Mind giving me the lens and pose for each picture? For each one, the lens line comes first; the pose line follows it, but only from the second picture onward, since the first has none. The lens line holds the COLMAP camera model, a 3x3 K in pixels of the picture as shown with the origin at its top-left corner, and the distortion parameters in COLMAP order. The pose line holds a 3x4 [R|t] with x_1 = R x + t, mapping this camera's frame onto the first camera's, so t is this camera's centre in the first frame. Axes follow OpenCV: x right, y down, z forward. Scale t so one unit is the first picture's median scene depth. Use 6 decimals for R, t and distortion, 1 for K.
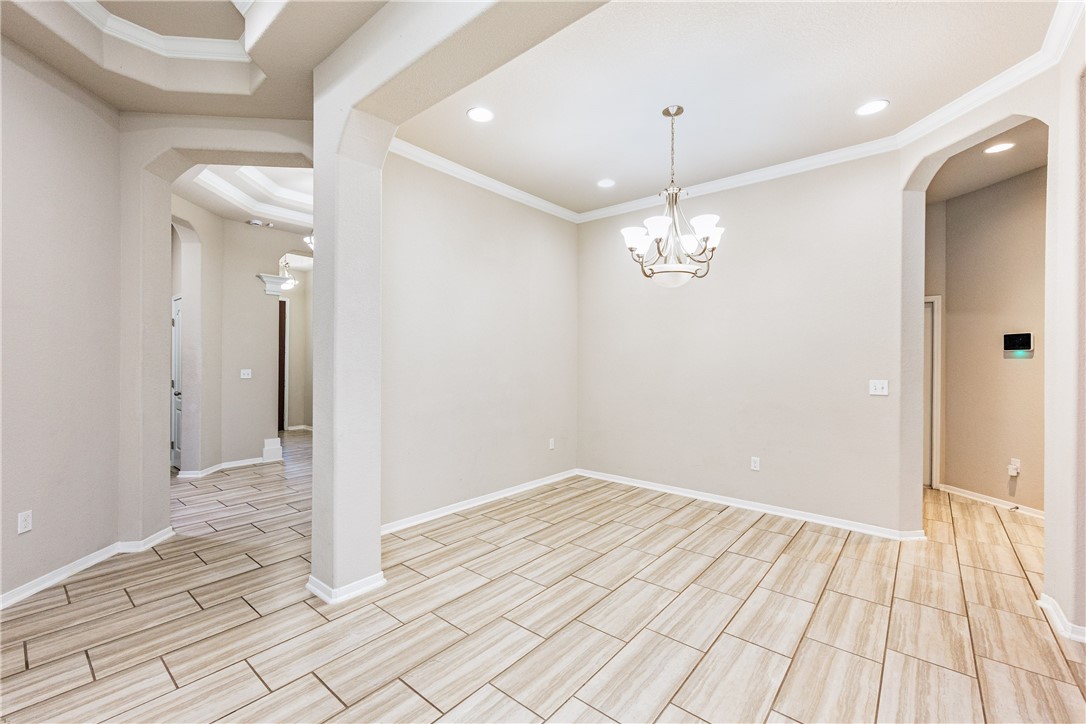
lens RADIAL K [[454.7, 0, 543.0], [0, 454.7, 362.0], [0, 0, 1]] dist [0.013058, -0.000085]
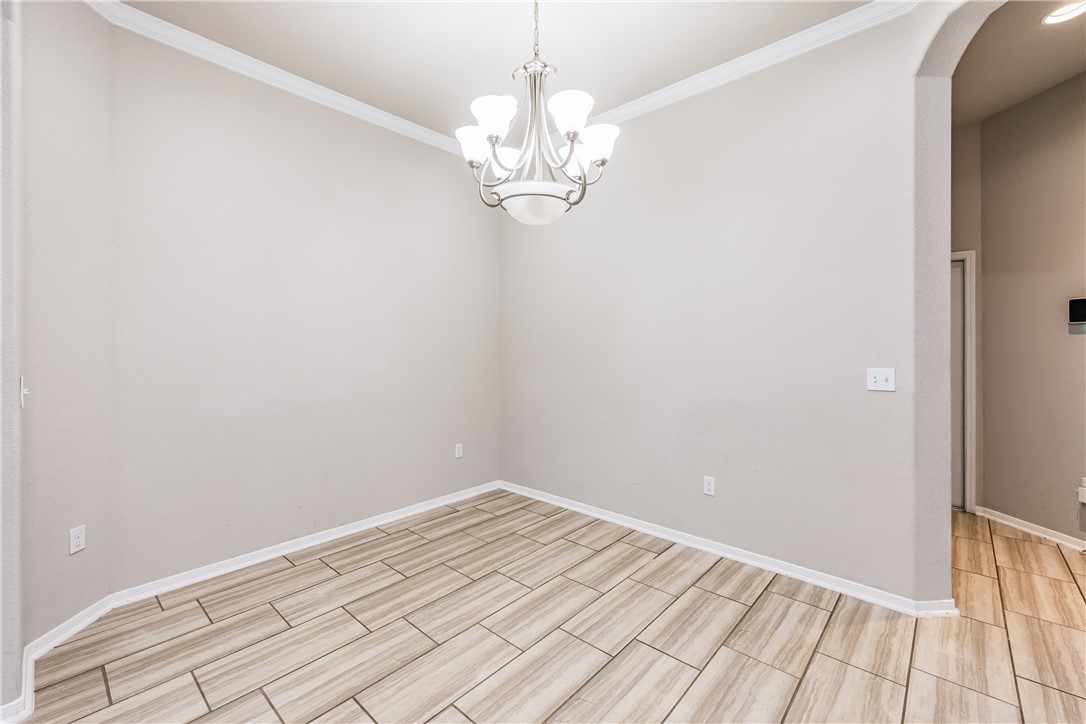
lens RADIAL K [[457.3, 0, 538.5], [0, 457.3, 345.5], [0, 0, 1]] dist [-0.000945, 0.003269]
pose [[0.999027, -0.010189, -0.042916, 0.244582], [0.010239, 0.999947, 0.000929, 0.001679], [0.042905, -0.001368, 0.999078, 0.292668]]
